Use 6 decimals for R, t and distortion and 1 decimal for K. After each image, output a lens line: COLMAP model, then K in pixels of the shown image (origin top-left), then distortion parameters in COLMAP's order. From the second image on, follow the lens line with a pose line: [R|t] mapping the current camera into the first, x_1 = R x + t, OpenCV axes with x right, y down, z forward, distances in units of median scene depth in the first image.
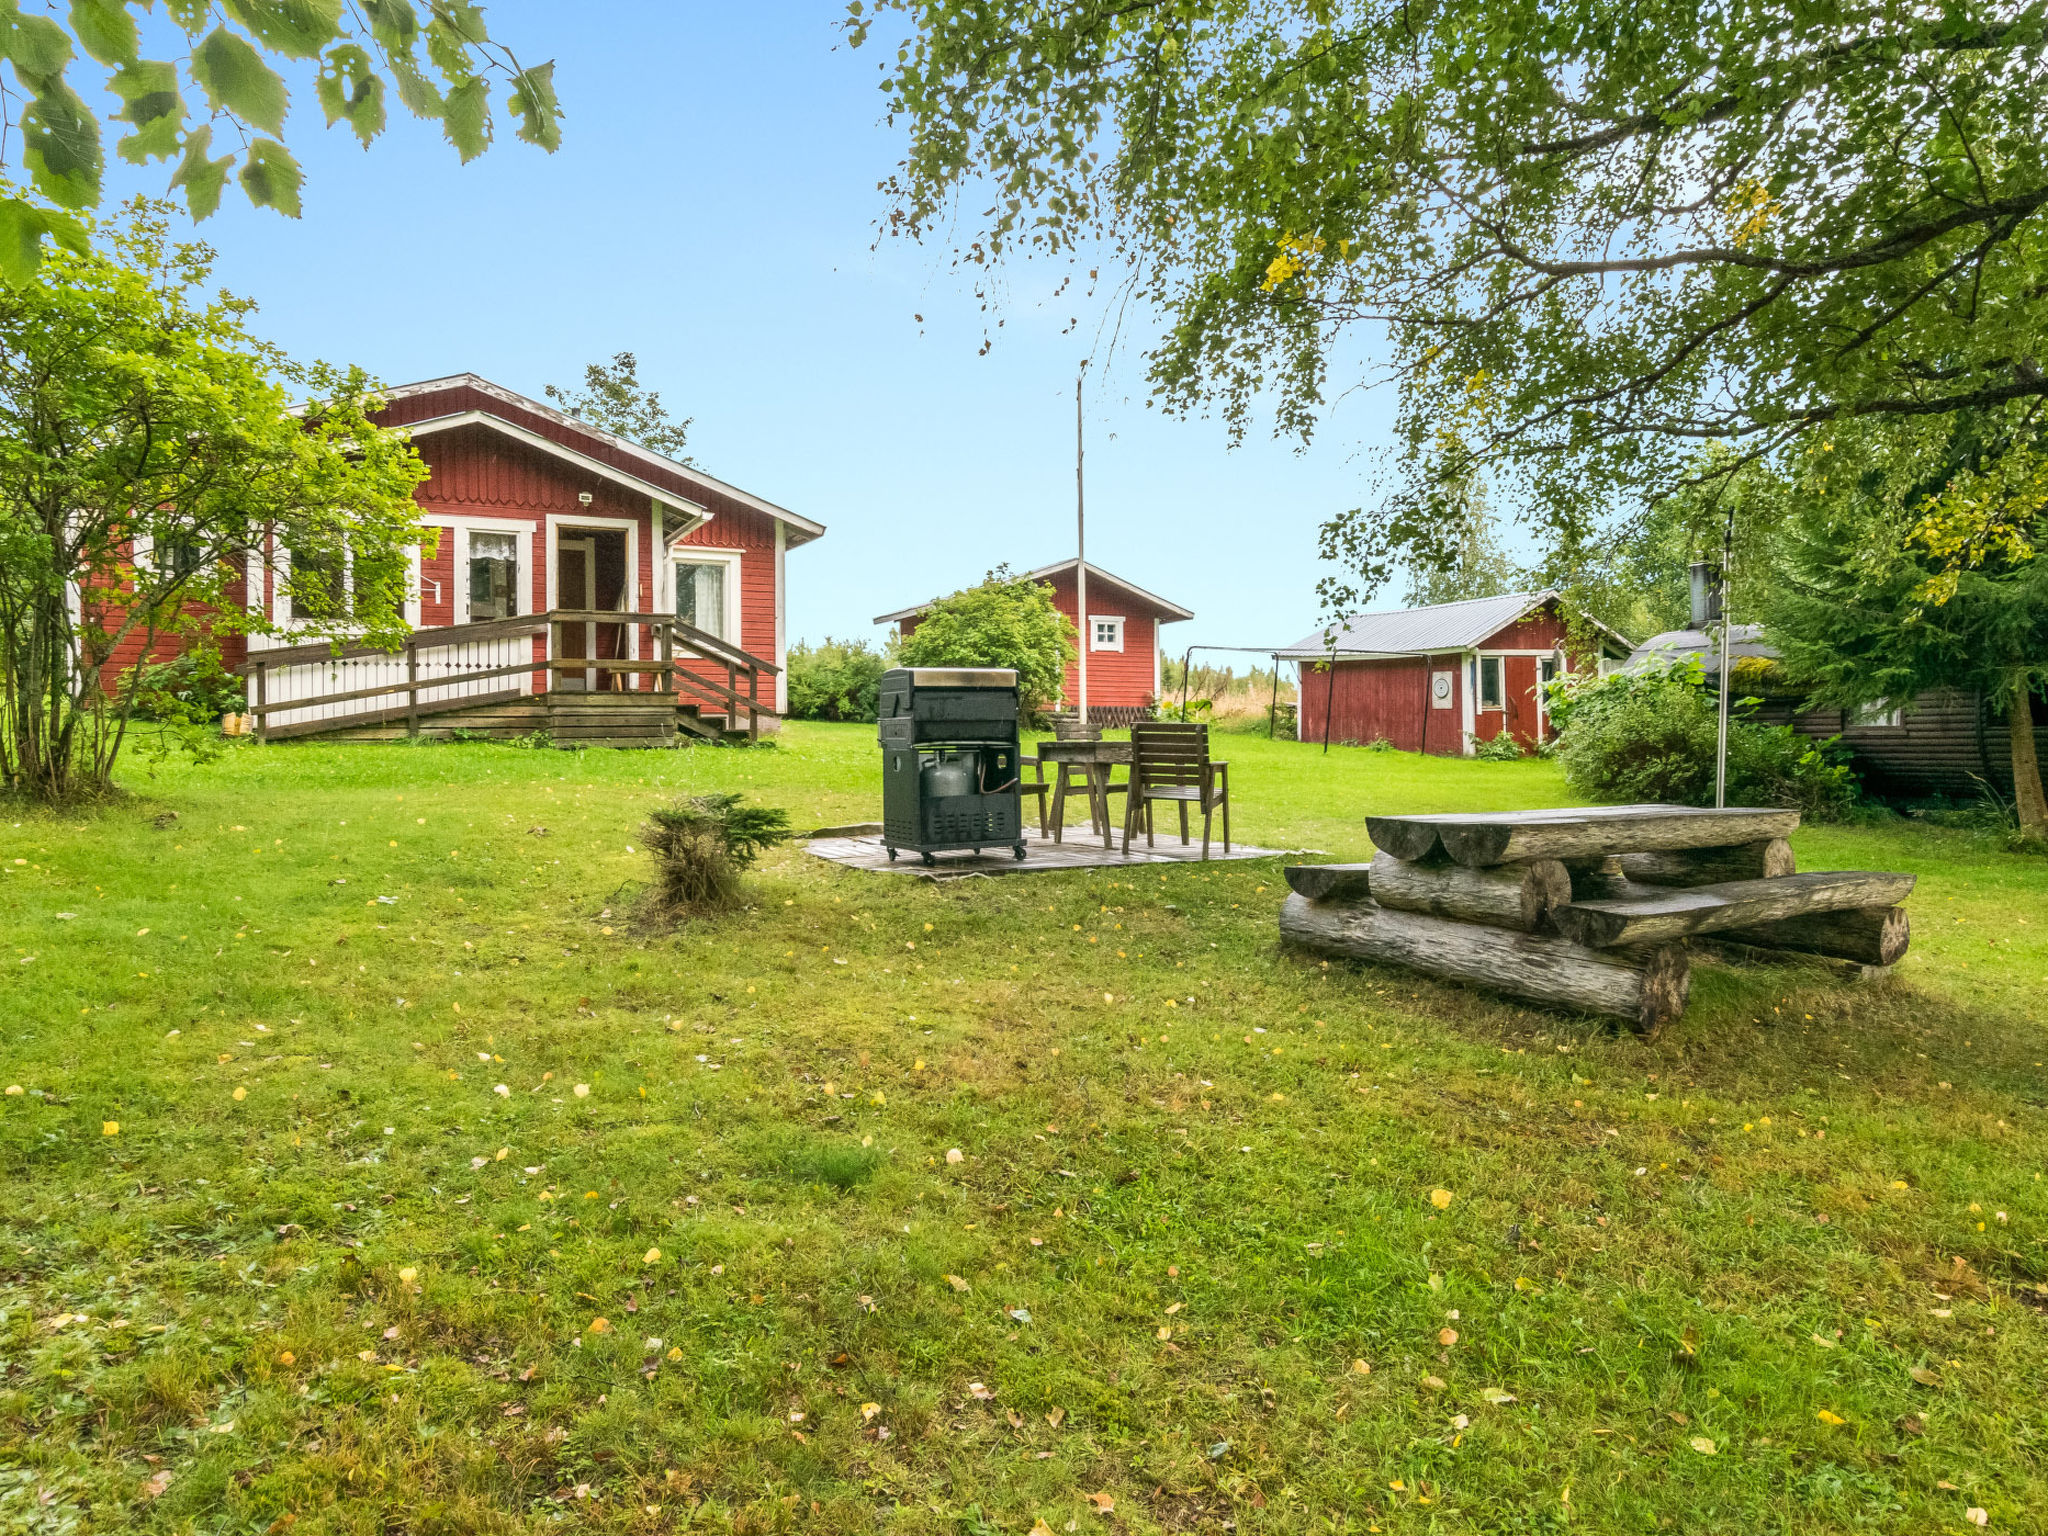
lens RADIAL K [[1139.0, 0, 1024.0], [0, 1139.0, 768.0], [0, 0, 1]] dist [-0.002040, -0.000089]
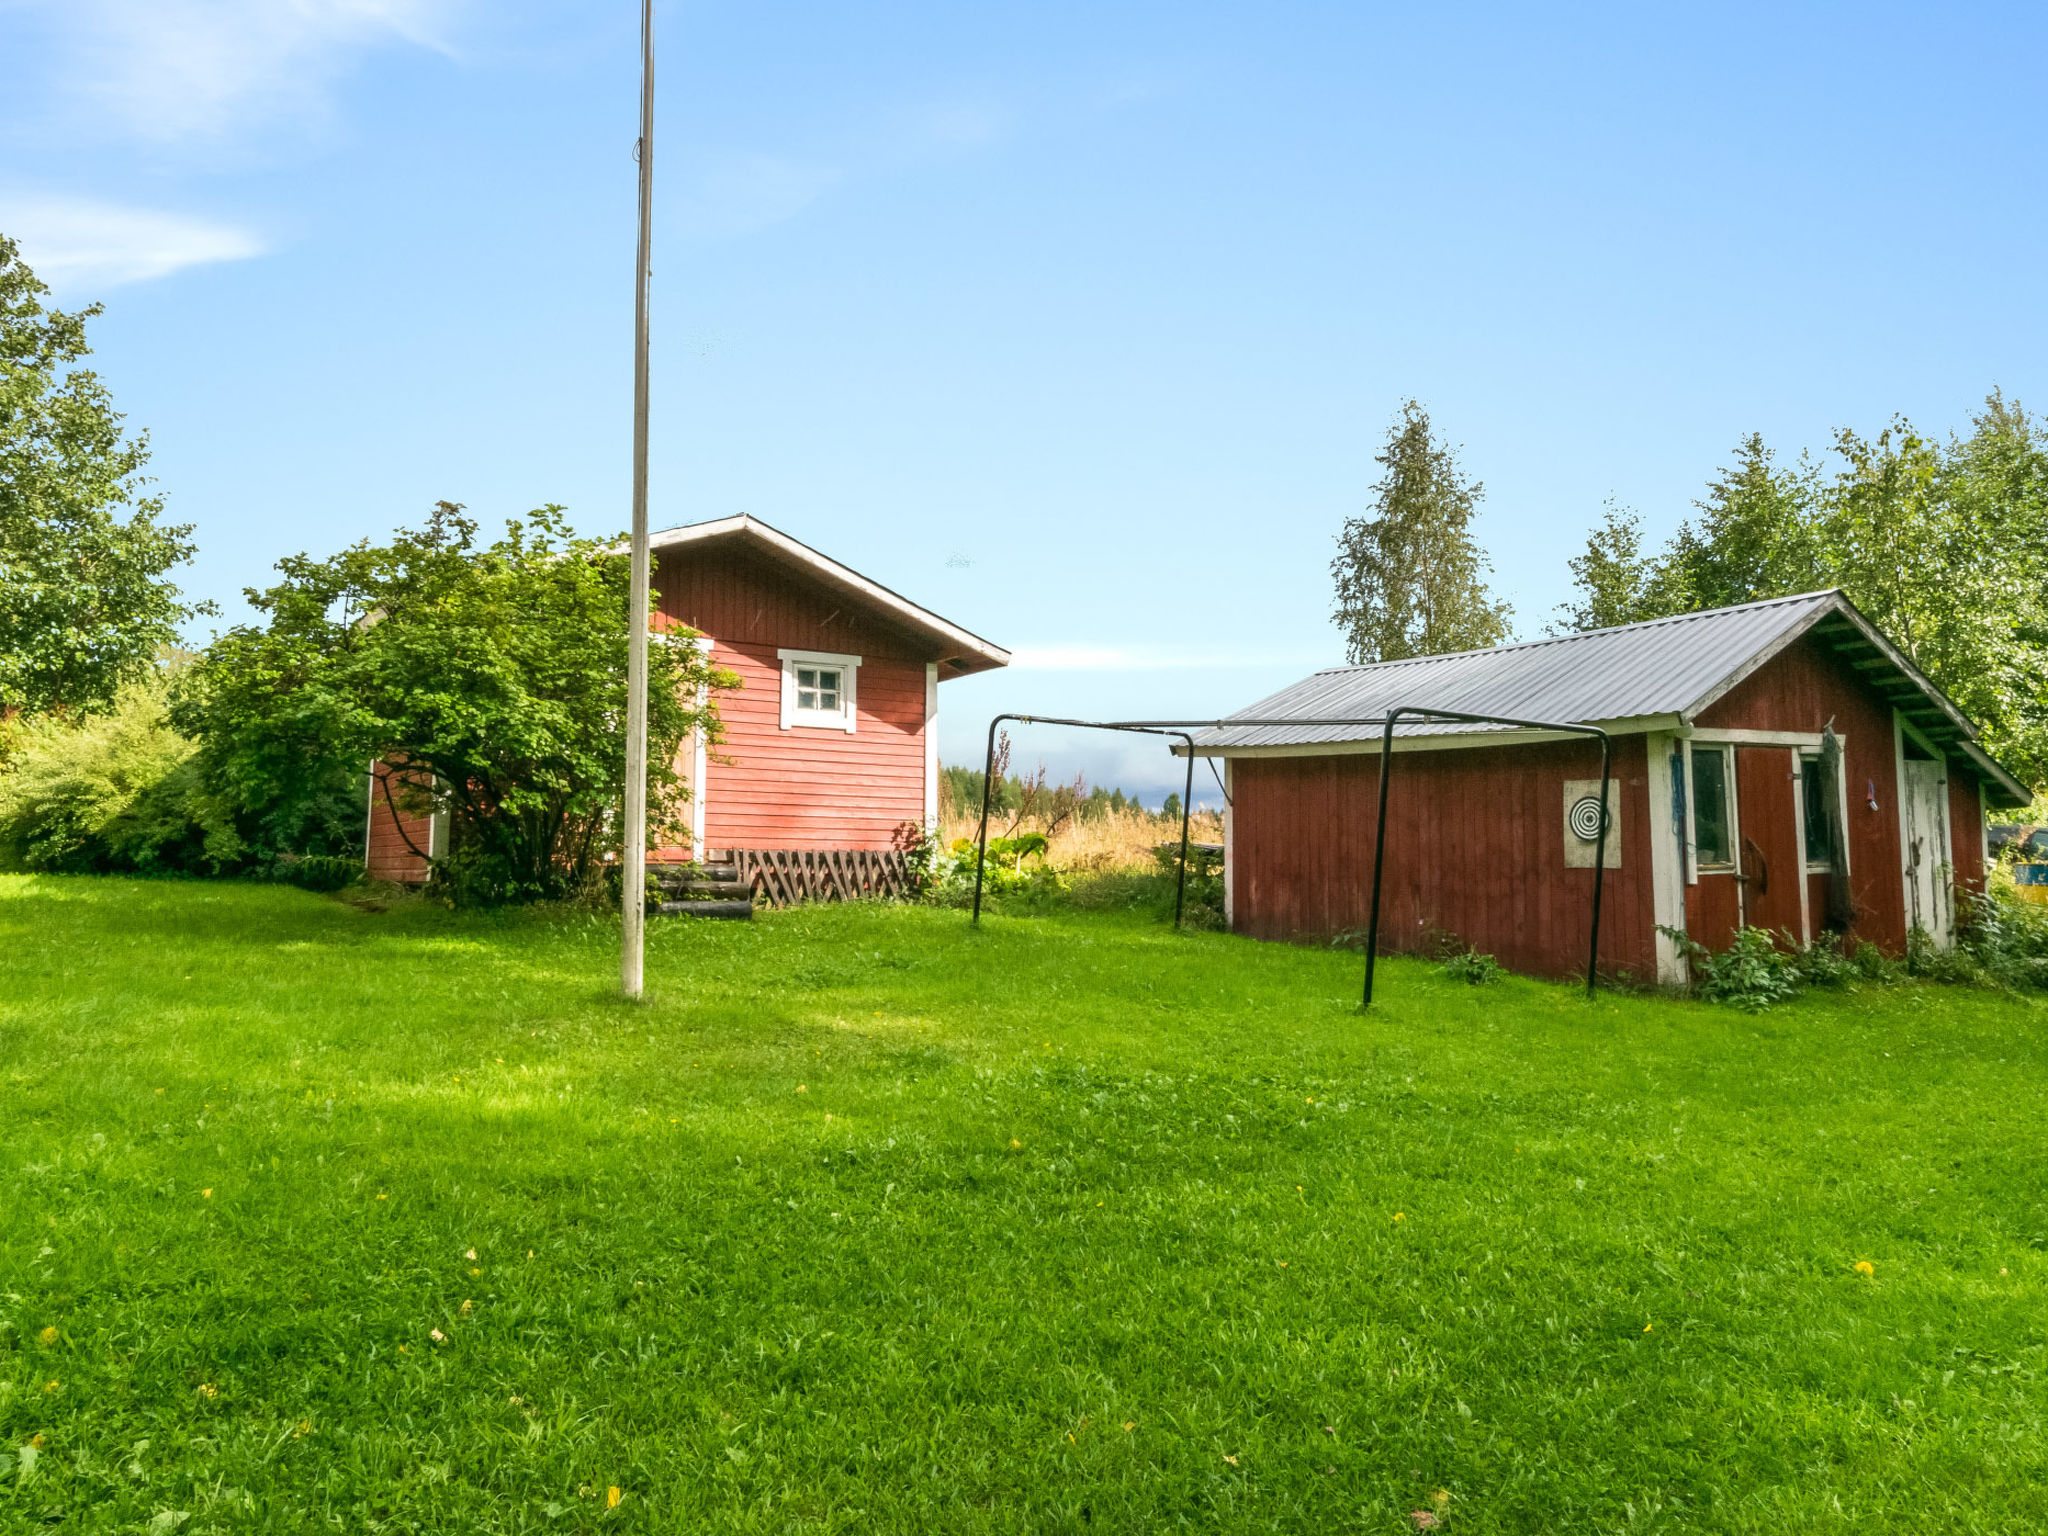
lens RADIAL K [[1257.8, 0, 1024.0], [0, 1257.8, 768.0], [0, 0, 1]] dist [-0.001935, -0.000345]
pose [[0.989692, 0.014638, 0.142462, 0.082555], [0.000102, 0.994690, -0.102913, -0.035724], [-0.143212, 0.101867, 0.984436, 0.498506]]
